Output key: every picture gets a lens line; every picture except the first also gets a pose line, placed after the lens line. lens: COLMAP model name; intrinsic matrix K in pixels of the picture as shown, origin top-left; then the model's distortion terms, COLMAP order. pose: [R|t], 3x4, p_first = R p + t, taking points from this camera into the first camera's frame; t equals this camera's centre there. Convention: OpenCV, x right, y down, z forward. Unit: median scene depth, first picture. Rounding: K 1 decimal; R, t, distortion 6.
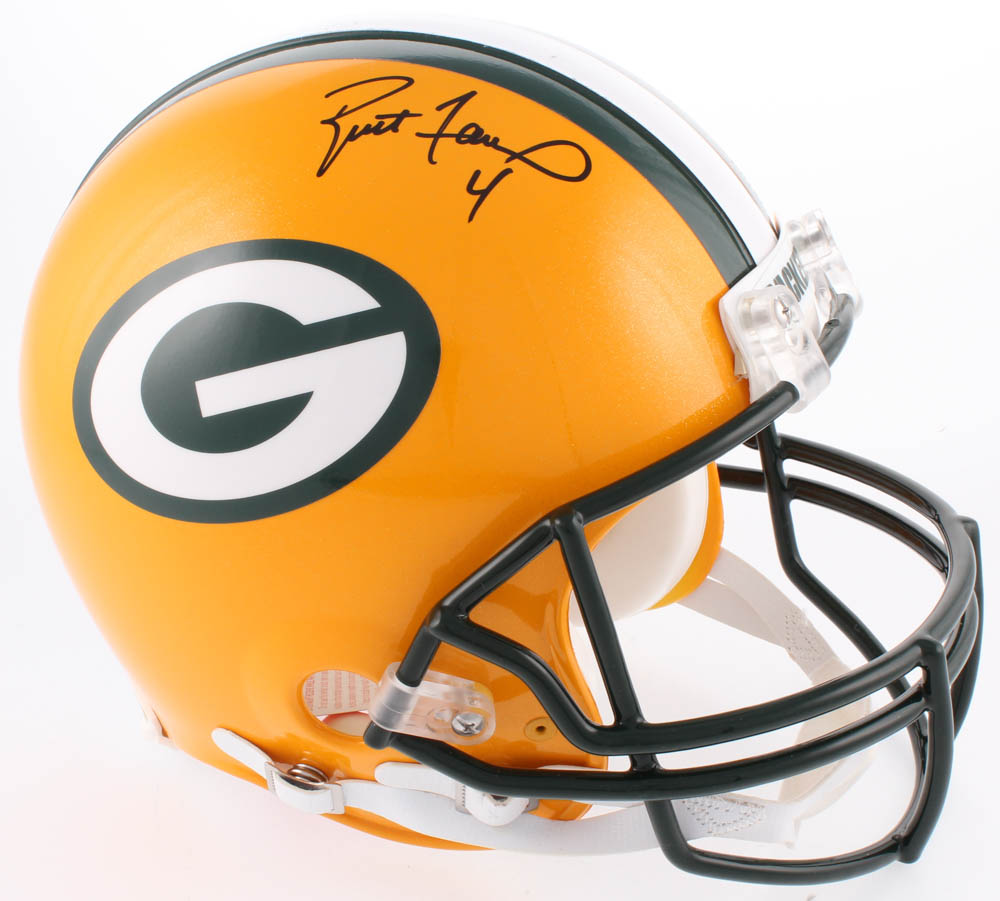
lens RADIAL K [[840.1, 0, 502.1], [0, 840.1, 451.0], [0, 0, 1]] dist [0.000949, -0.001511]
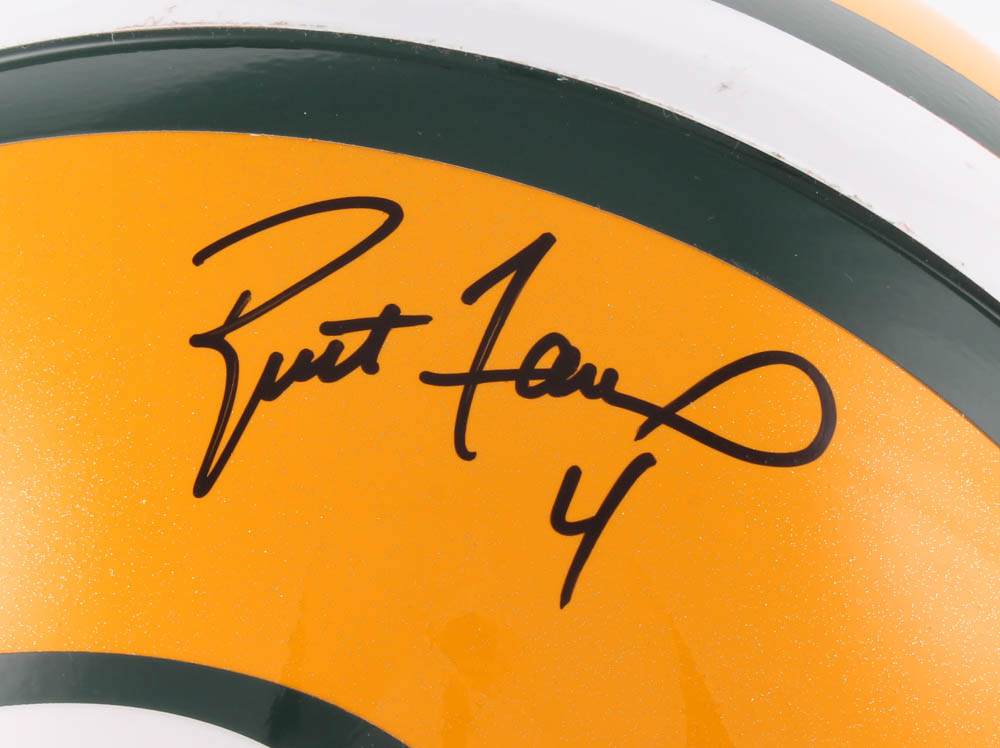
lens RADIAL K [[1543.8, 0, 499.1], [0, 1543.8, 374.2], [0, 0, 1]] dist [0.095552, 0.000000]
pose [[0.998632, -0.052289, -0.000788, -0.062439], [0.051781, 0.986601, 0.154716, -0.494386], [-0.007313, -0.154545, 0.987959, 0.232576]]
